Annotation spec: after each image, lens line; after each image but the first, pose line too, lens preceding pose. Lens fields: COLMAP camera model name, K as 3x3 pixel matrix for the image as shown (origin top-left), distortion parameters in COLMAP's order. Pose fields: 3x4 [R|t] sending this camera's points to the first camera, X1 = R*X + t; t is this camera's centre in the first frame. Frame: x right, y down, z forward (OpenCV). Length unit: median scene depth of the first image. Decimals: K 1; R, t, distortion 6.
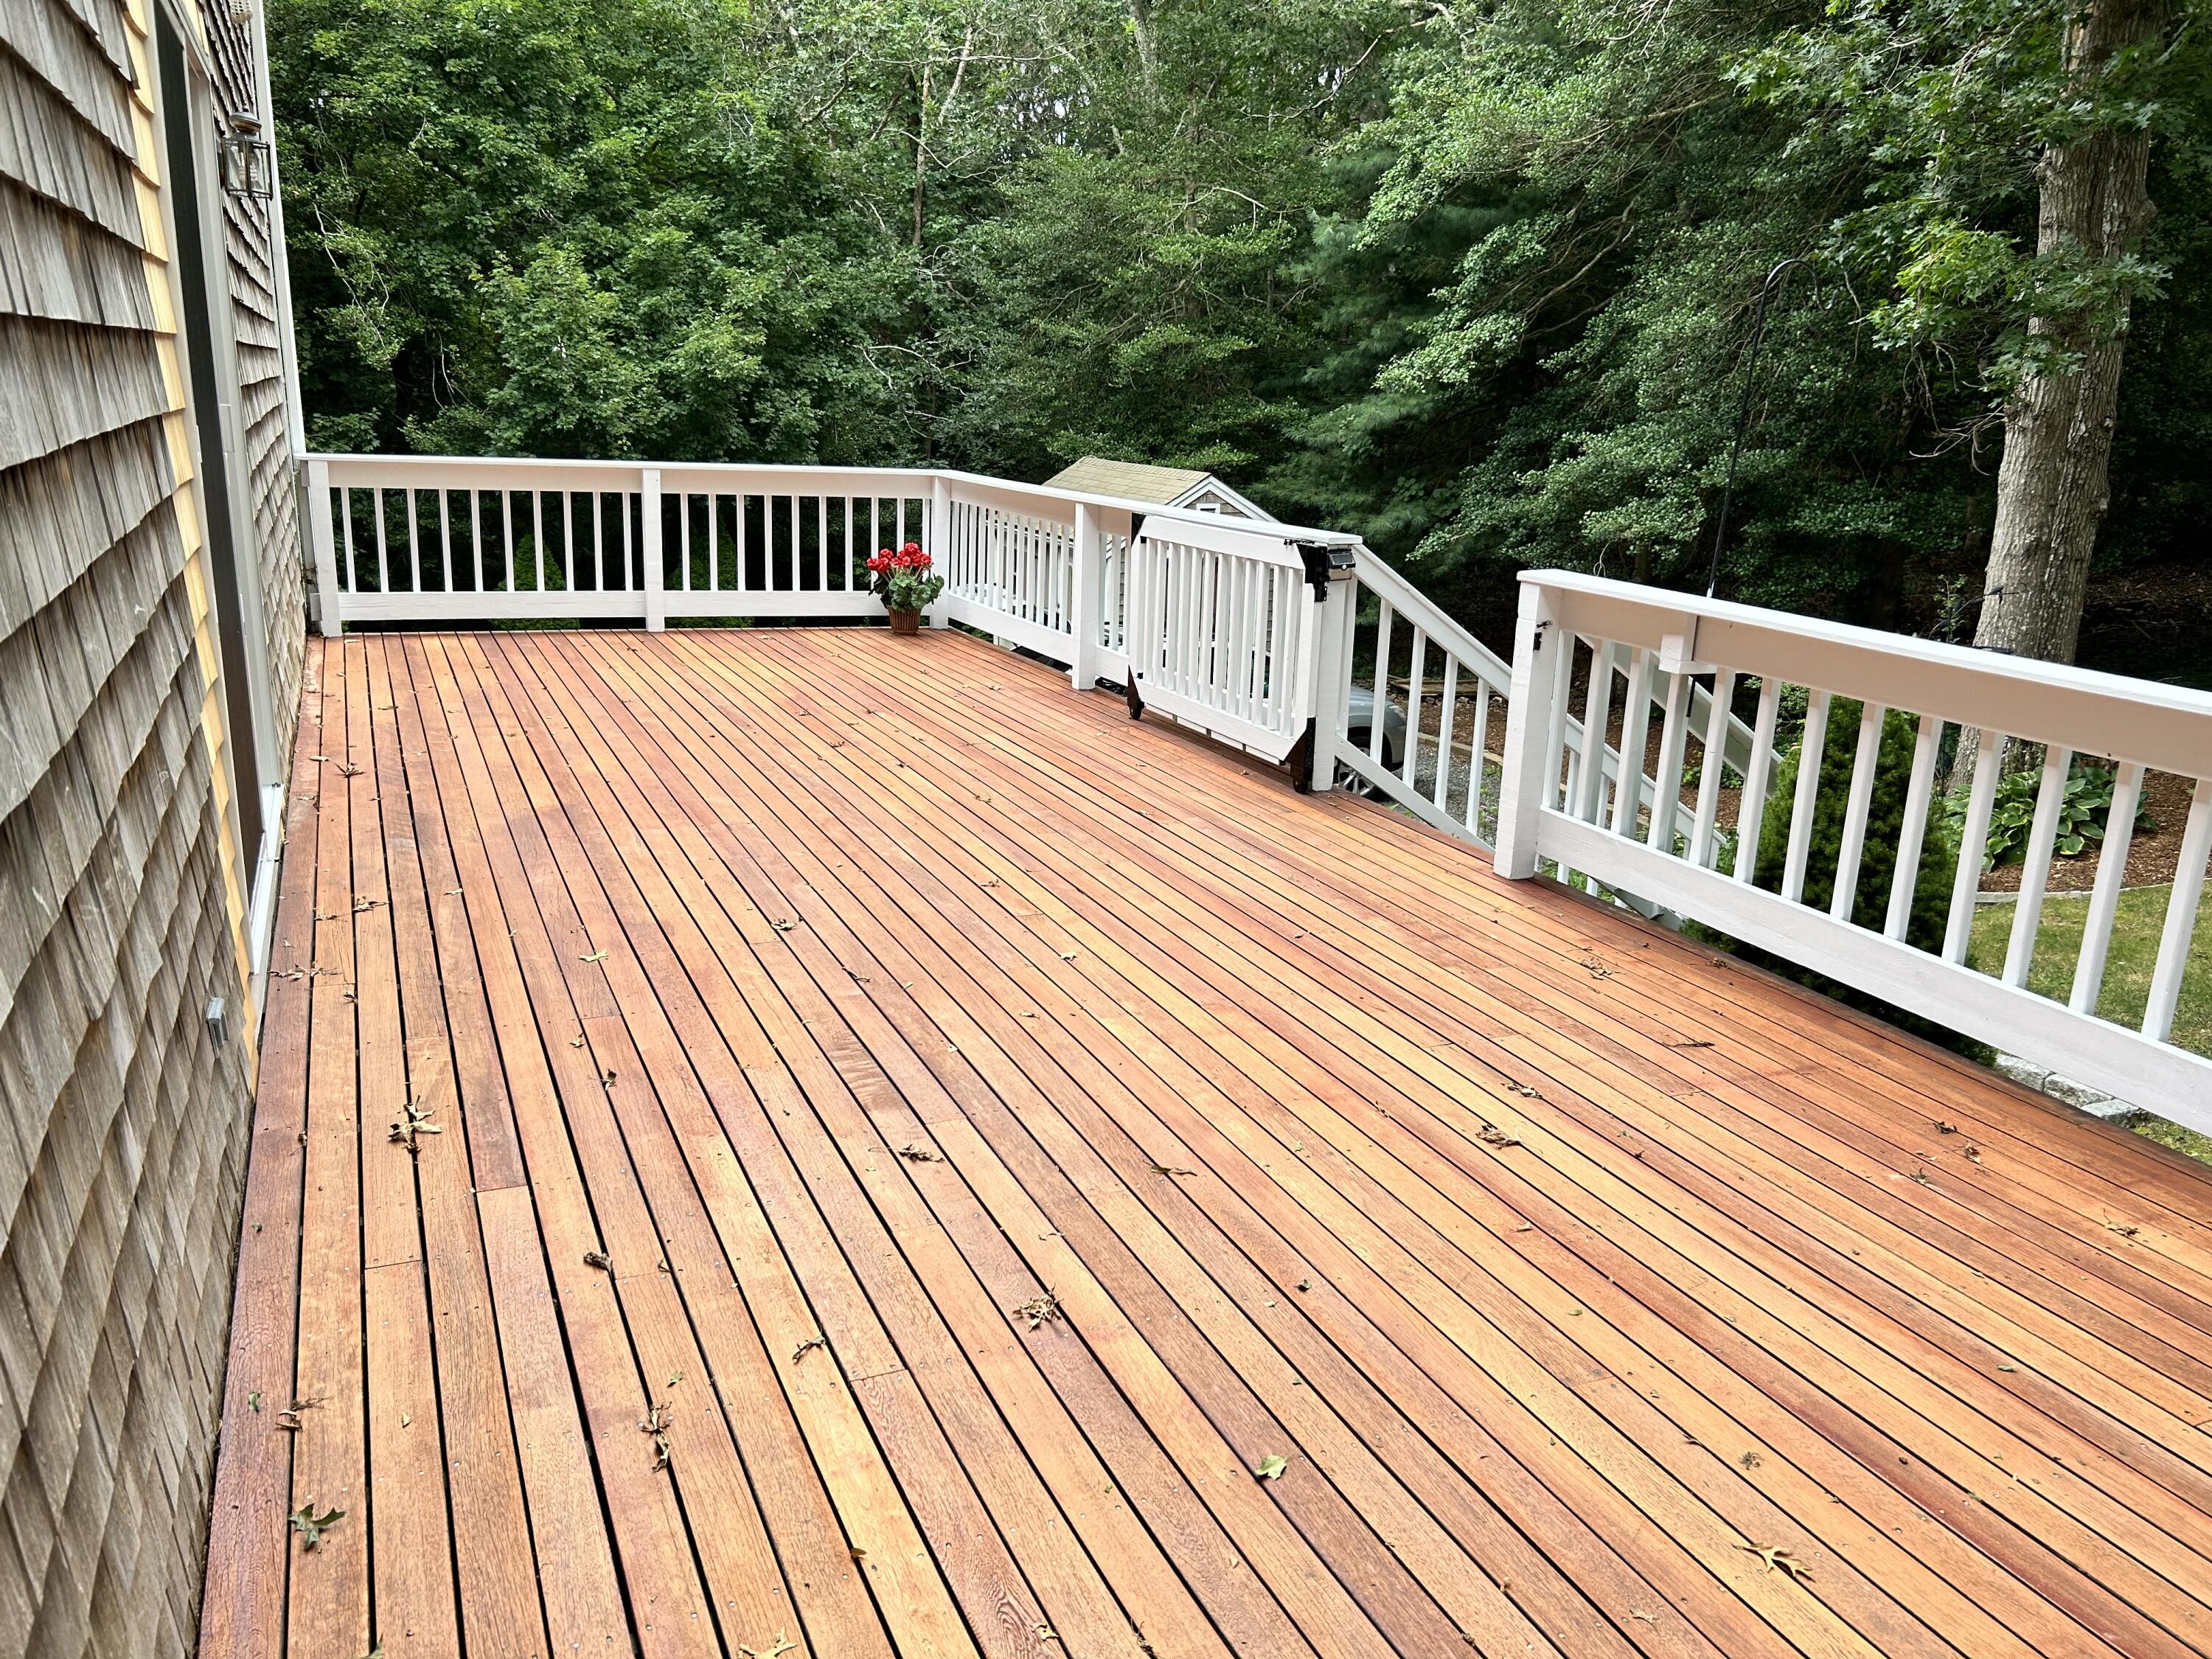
lens RADIAL K [[1696.2, 0, 1111.1], [0, 1696.2, 833.9], [0, 0, 1]] dist [0.080561, -0.101634]
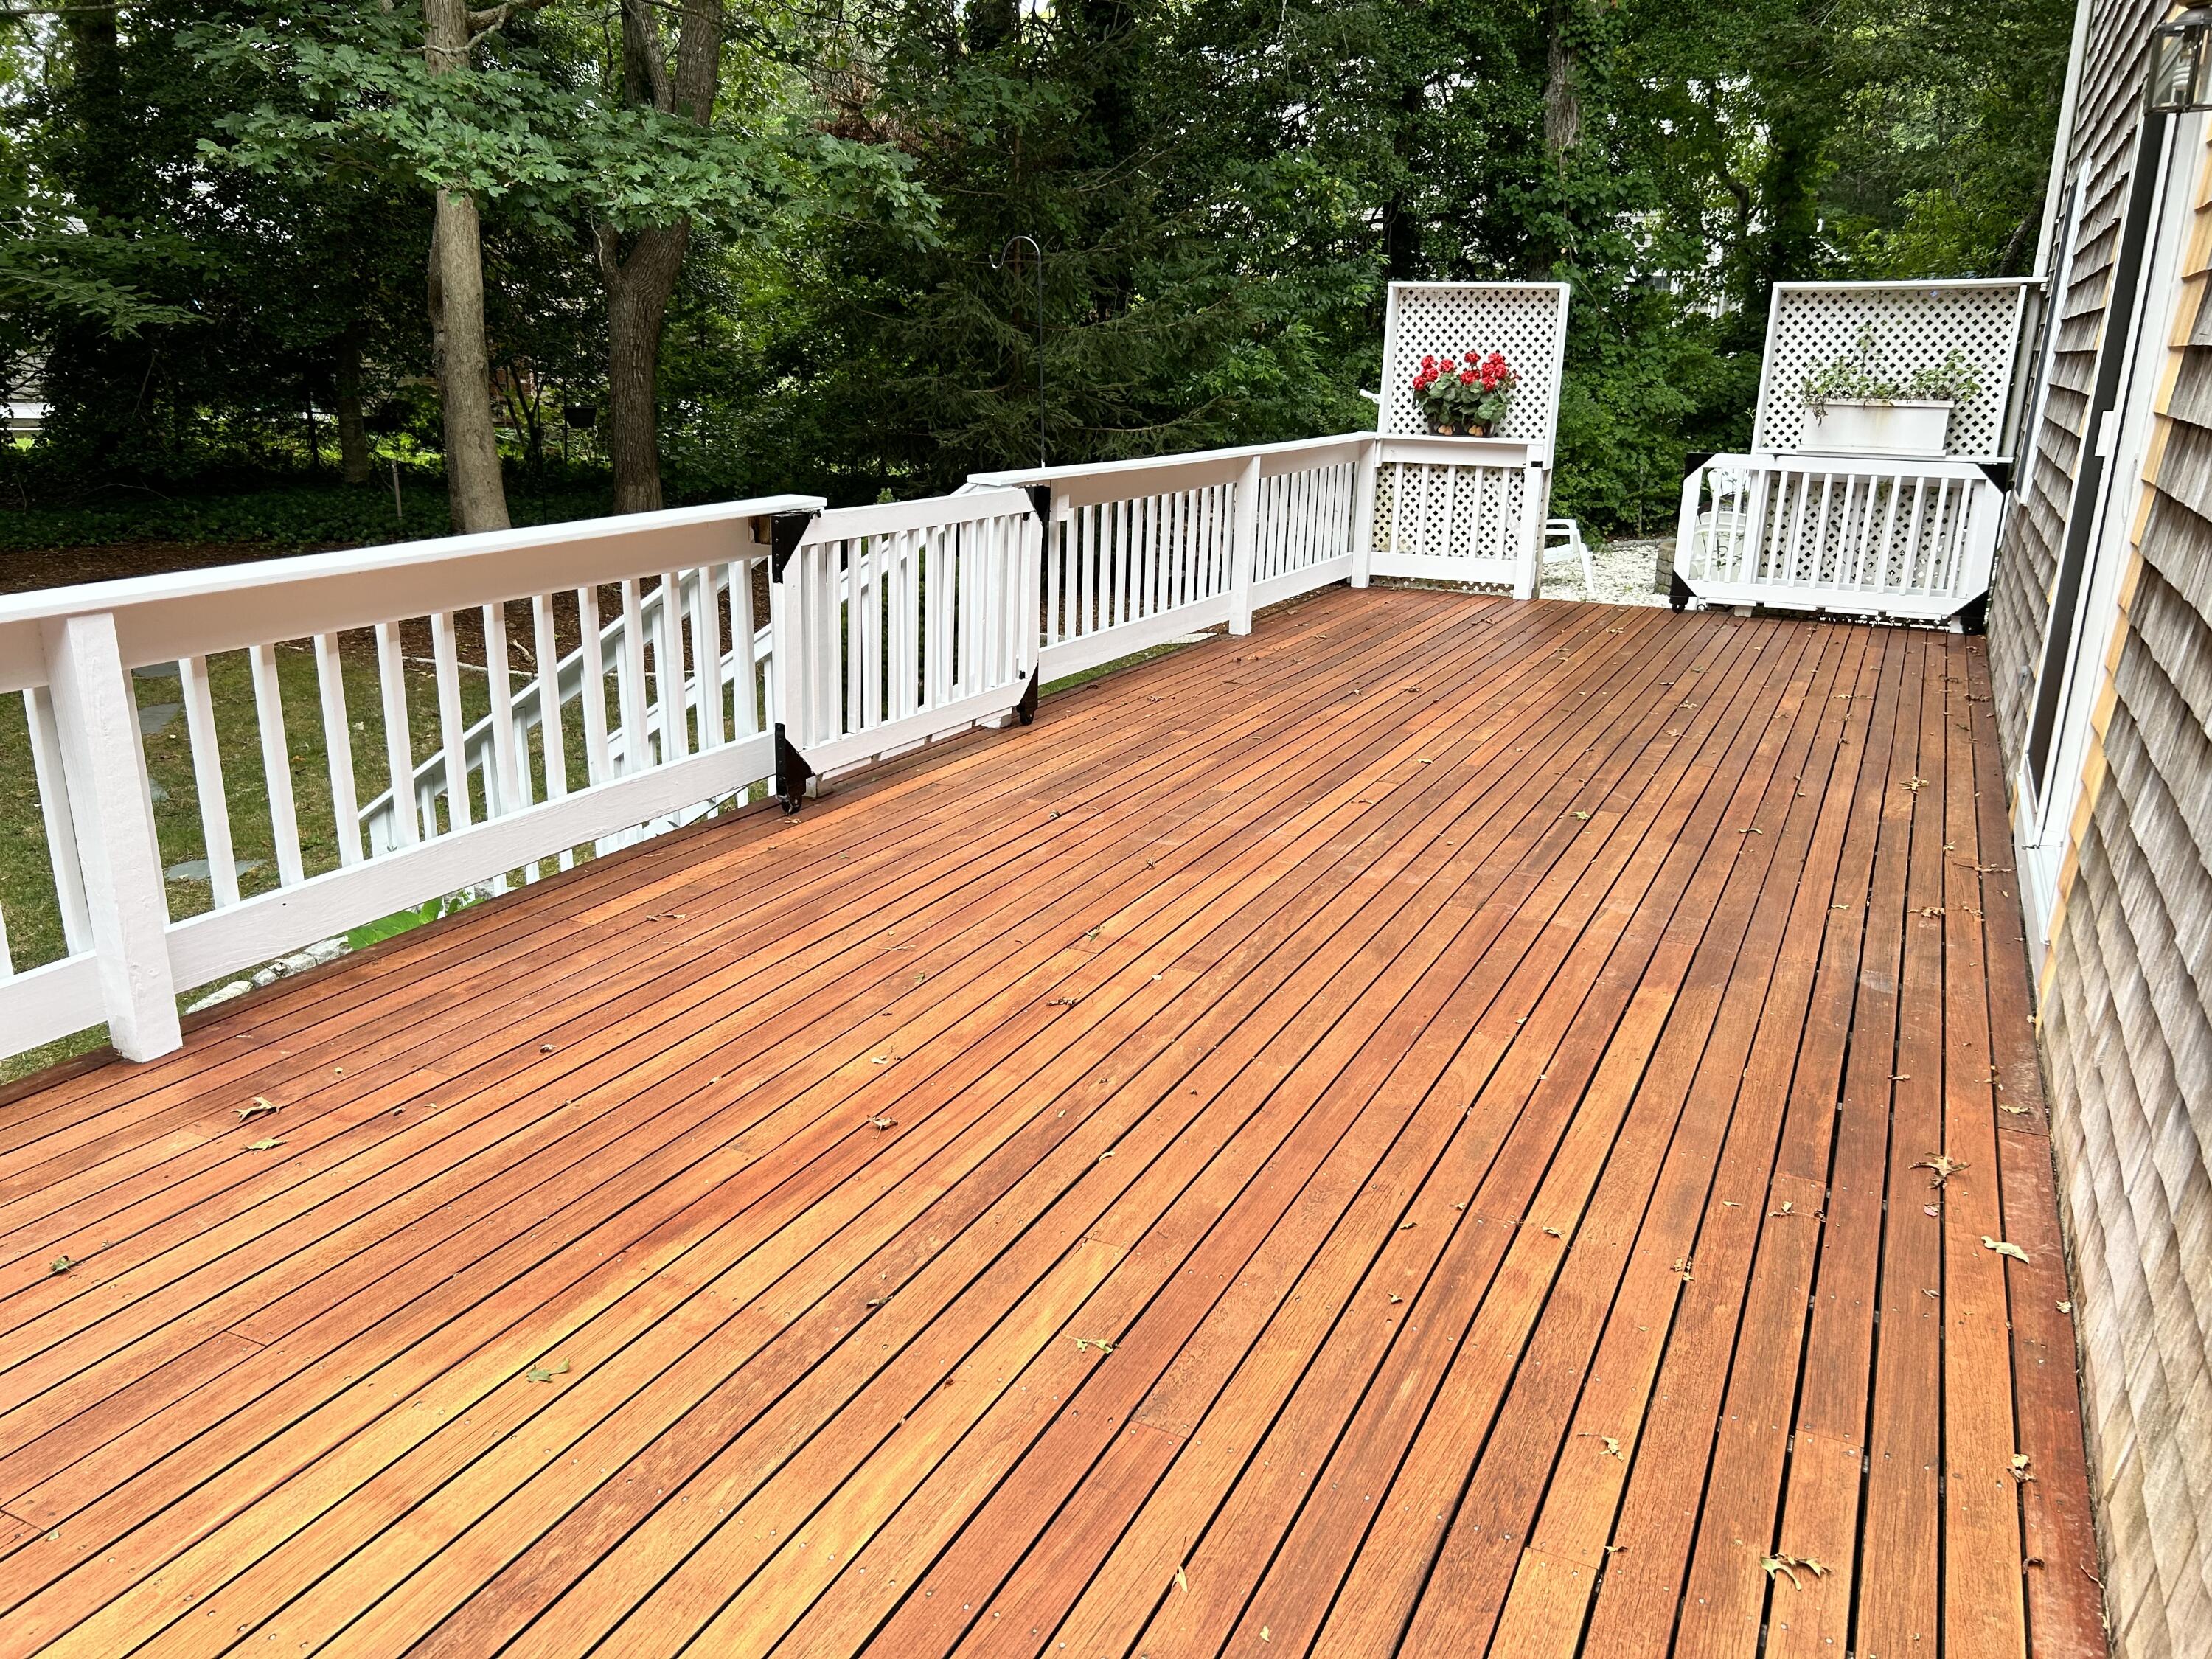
lens RADIAL K [[1718.1, 0, 1099.0], [0, 1718.1, 913.0], [0, 0, 1]] dist [0.063108, -0.111907]
pose [[-0.657090, -0.281472, 0.699290, -0.684886], [0.154638, 0.857609, 0.490504, -0.435442], [-0.737780, 0.430442, -0.520000, 1.569951]]
